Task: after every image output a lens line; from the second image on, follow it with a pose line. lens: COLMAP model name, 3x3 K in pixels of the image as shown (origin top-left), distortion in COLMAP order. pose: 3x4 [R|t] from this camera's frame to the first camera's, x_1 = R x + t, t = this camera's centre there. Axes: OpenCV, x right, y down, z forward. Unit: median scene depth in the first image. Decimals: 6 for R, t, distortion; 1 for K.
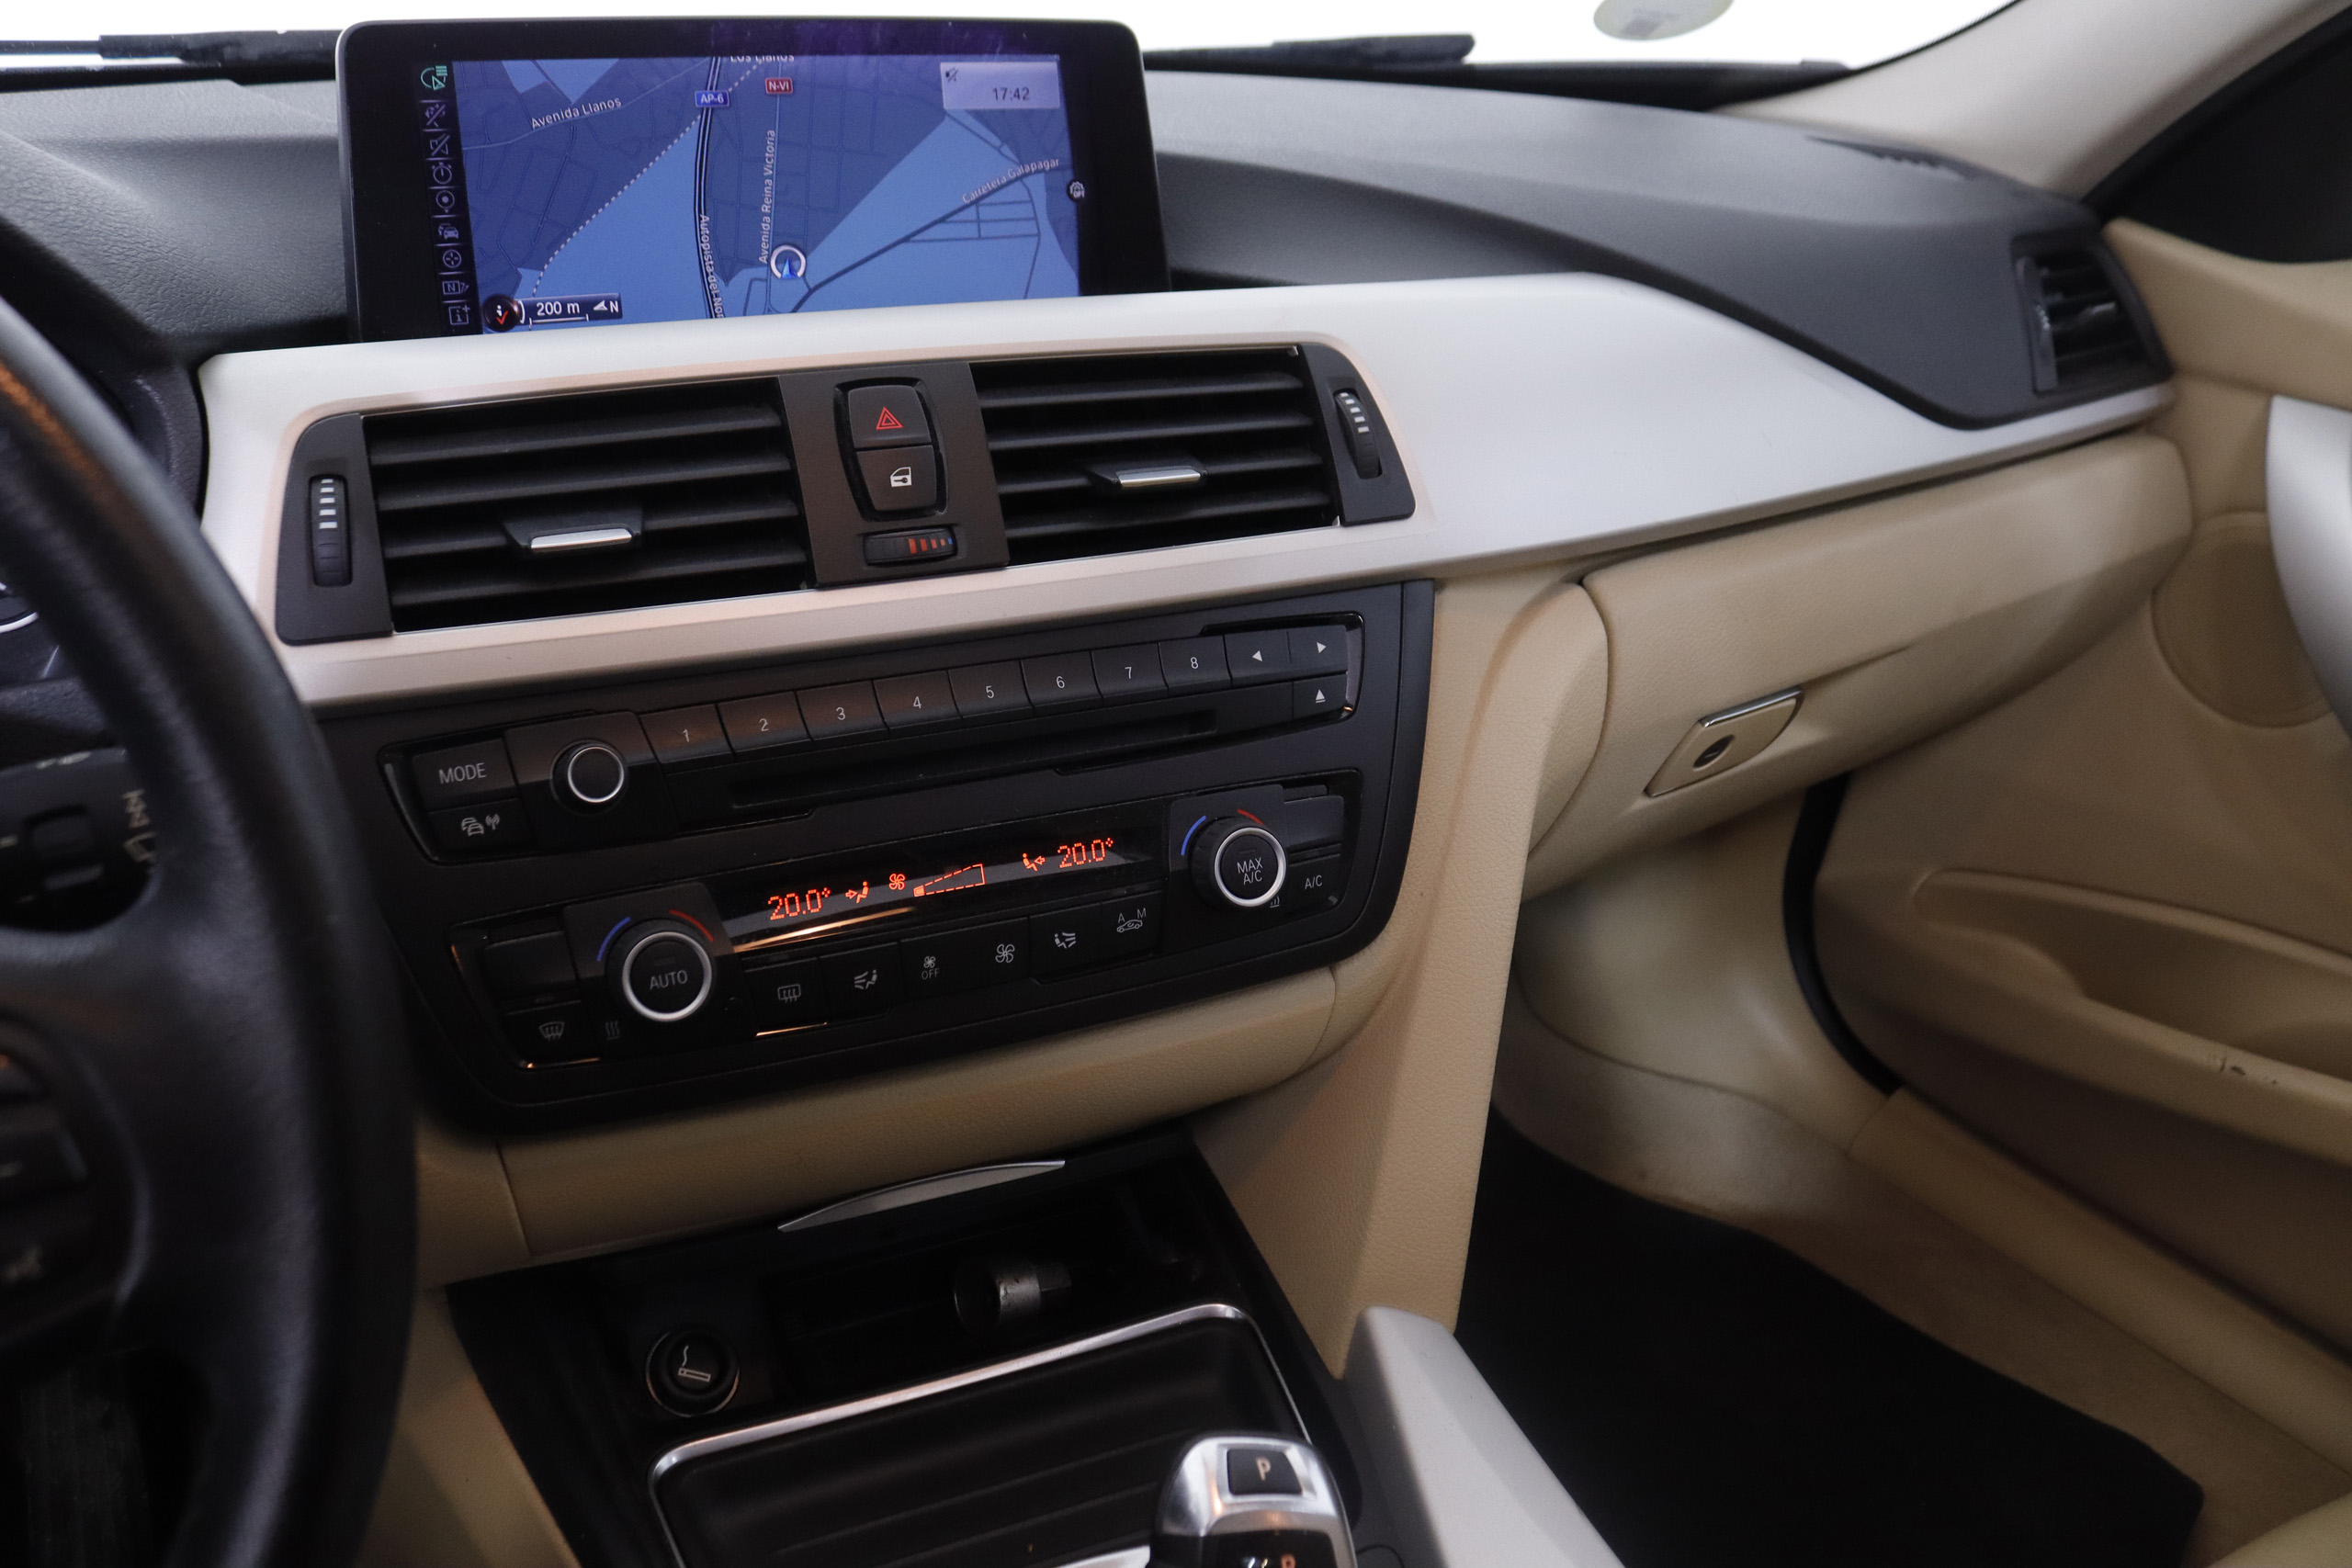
lens RADIAL K [[1937.6, 0, 1177.0], [0, 1937.6, 755.6], [0, 0, 1]] dist [-0.162670, 0.126270]
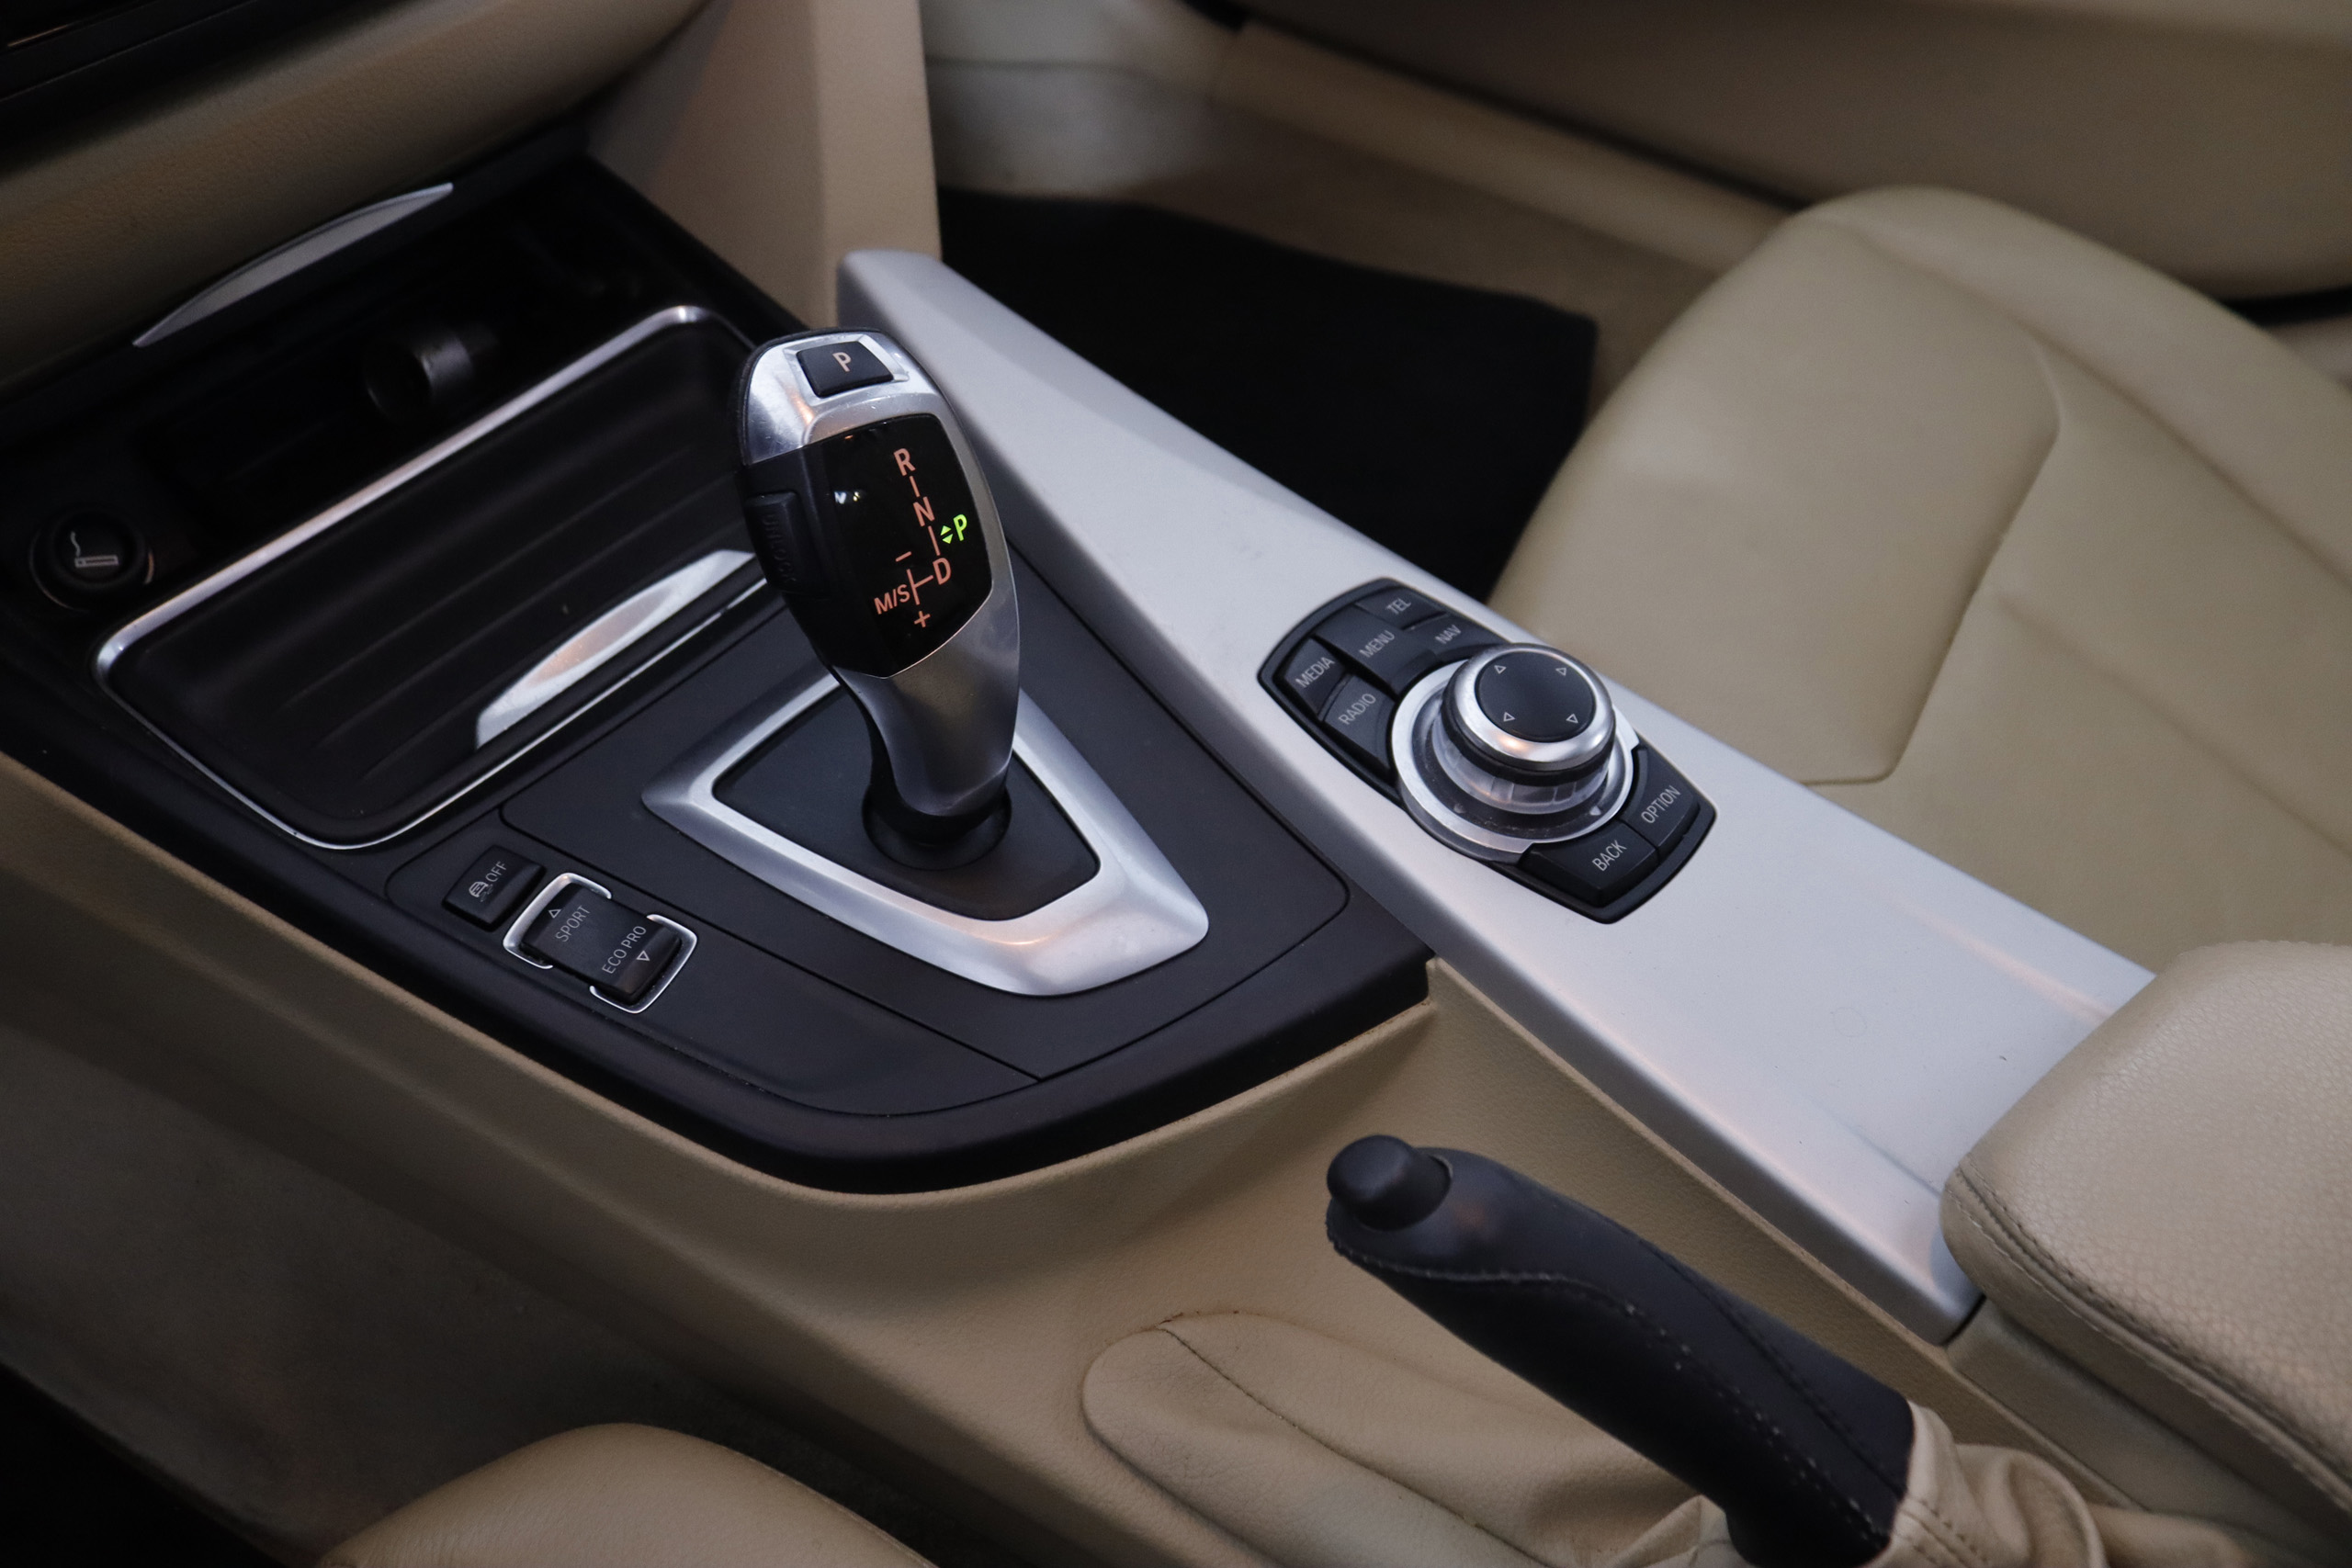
lens RADIAL K [[1937.6, 0, 1177.0], [0, 1937.6, 755.6], [0, 0, 1]] dist [-0.162670, 0.126270]
pose [[0.903116, -0.327846, 0.277306, -0.082254], [0.179334, 0.874763, 0.450144, 0.121050], [-0.390155, -0.356801, 0.848806, 0.105725]]
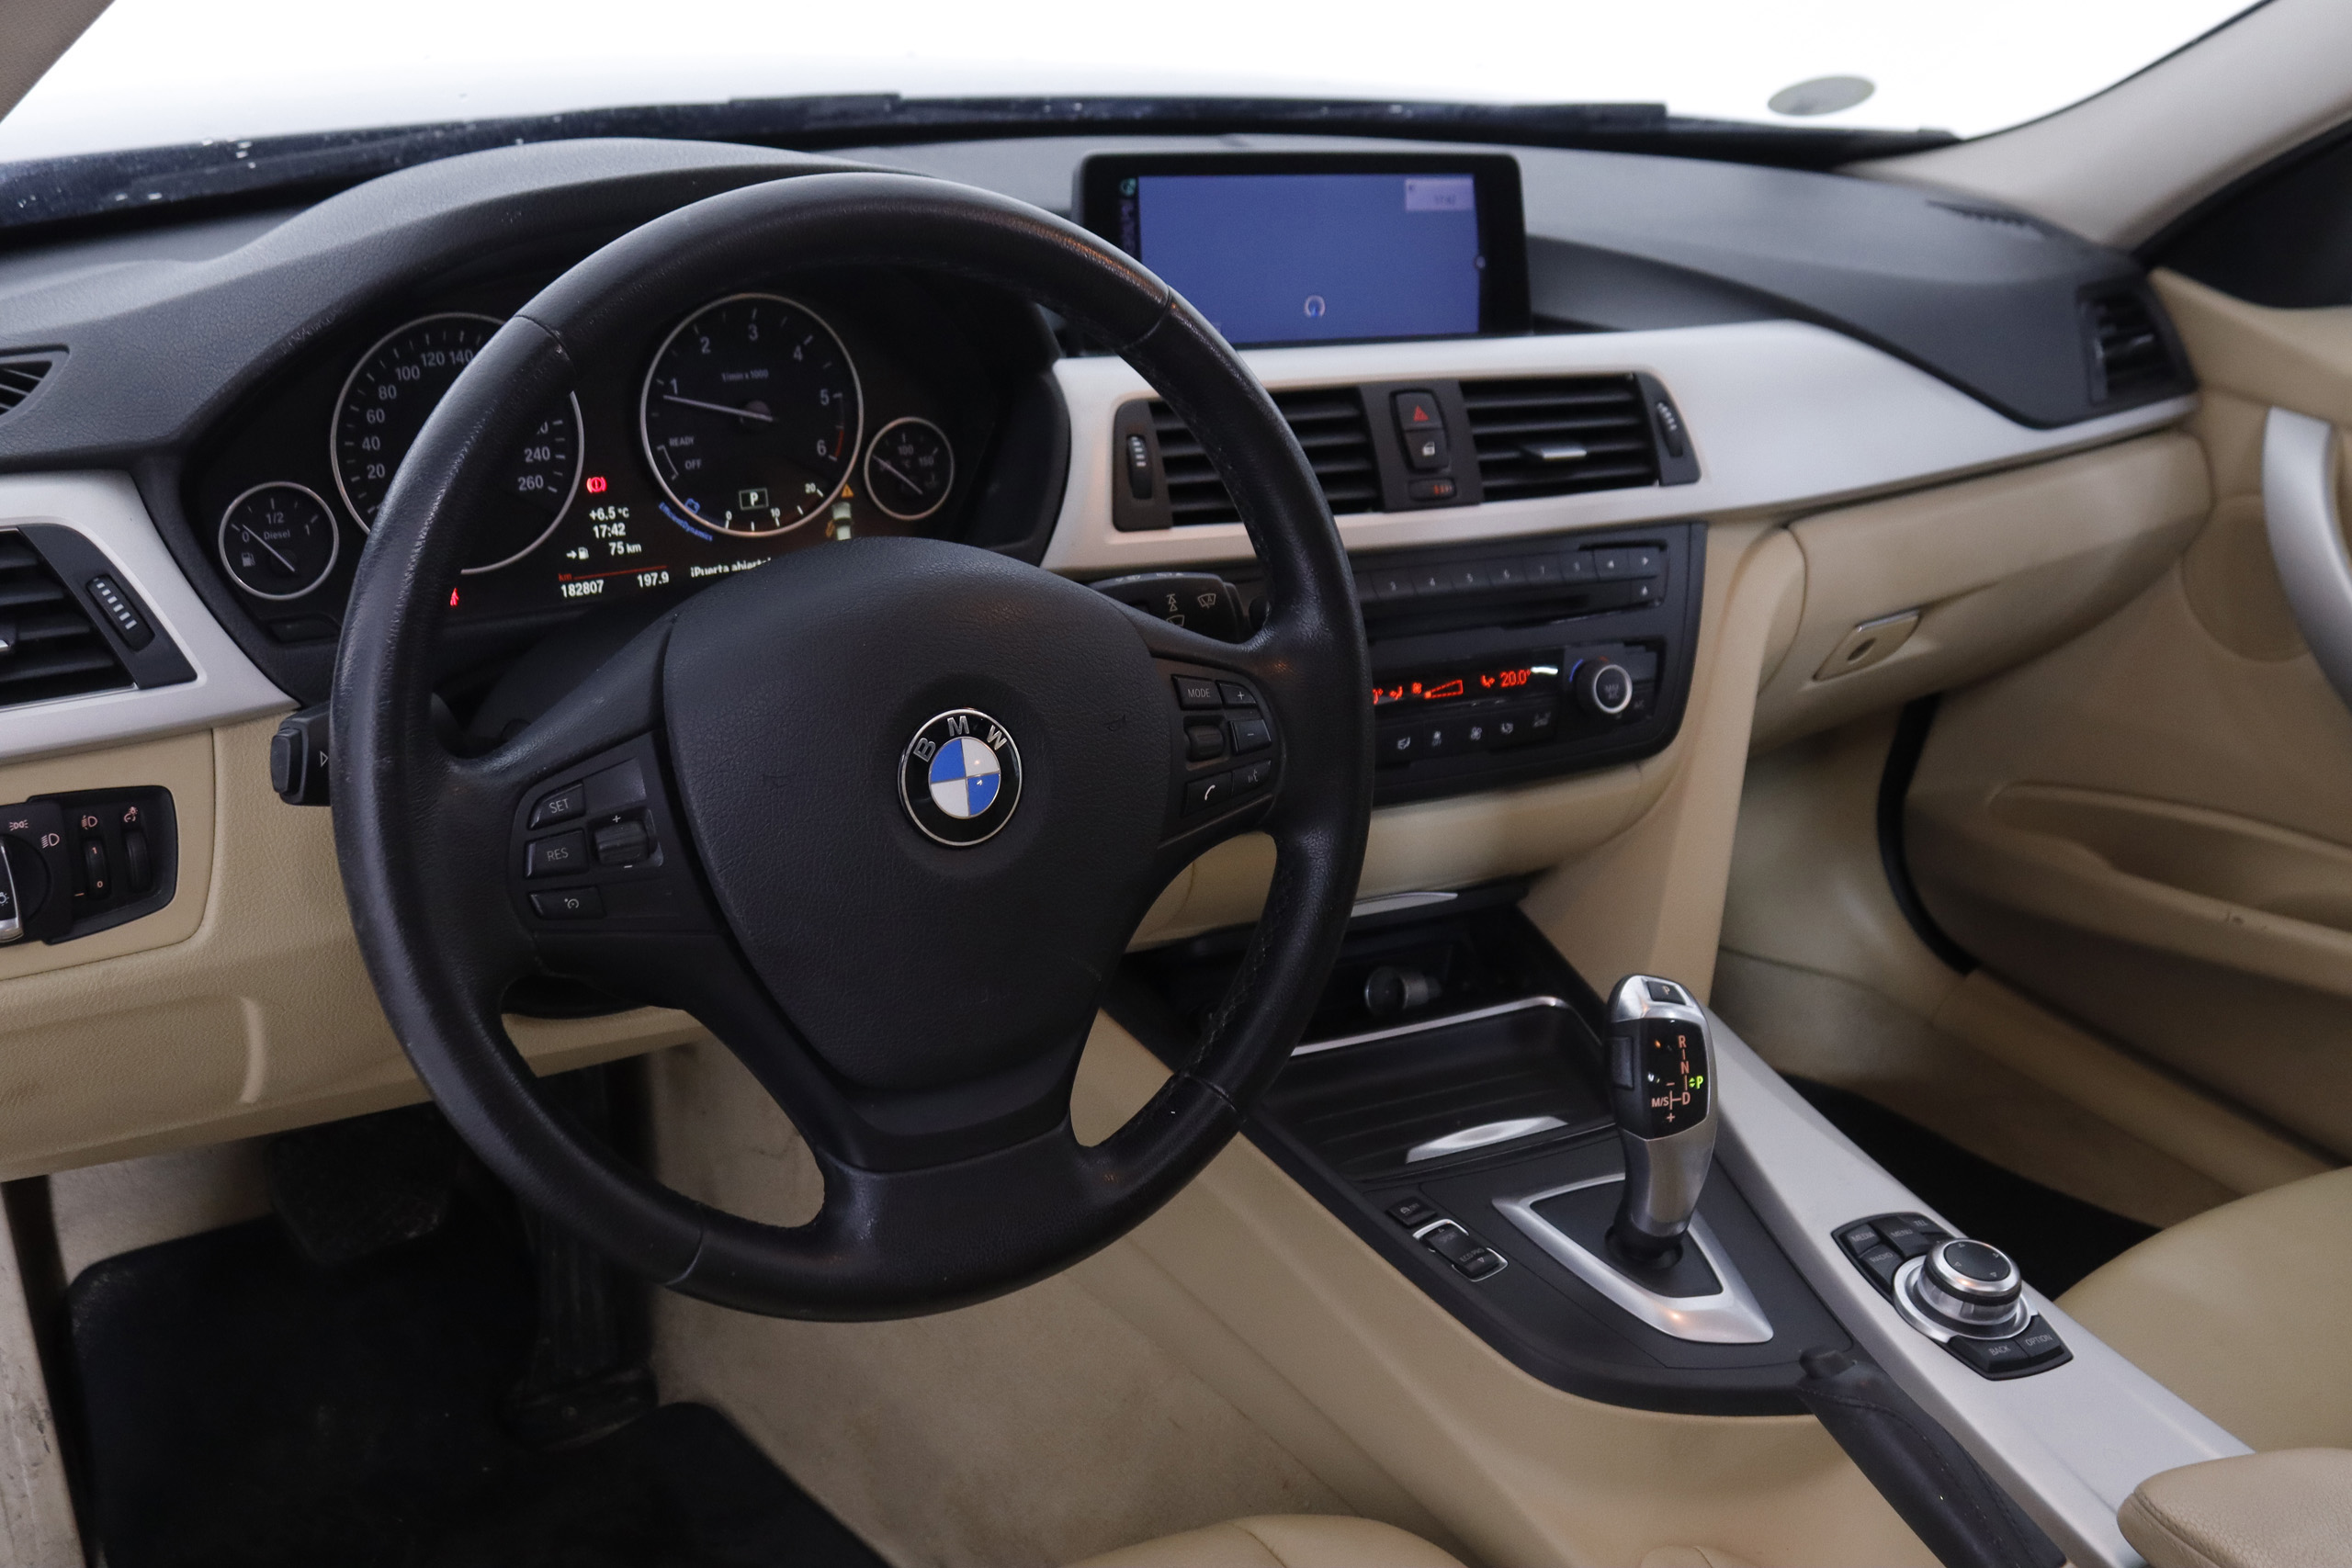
lens RADIAL K [[2498.9, 0, 1176.0], [0, 2498.9, 784.0], [0, 0, 1]] dist [-0.075156, 0.002844]
pose [[0.997583, 0.020016, 0.066545, -0.426071], [-0.019789, 0.999796, -0.004068, 0.138644], [-0.066613, 0.002742, 0.997775, -0.994030]]
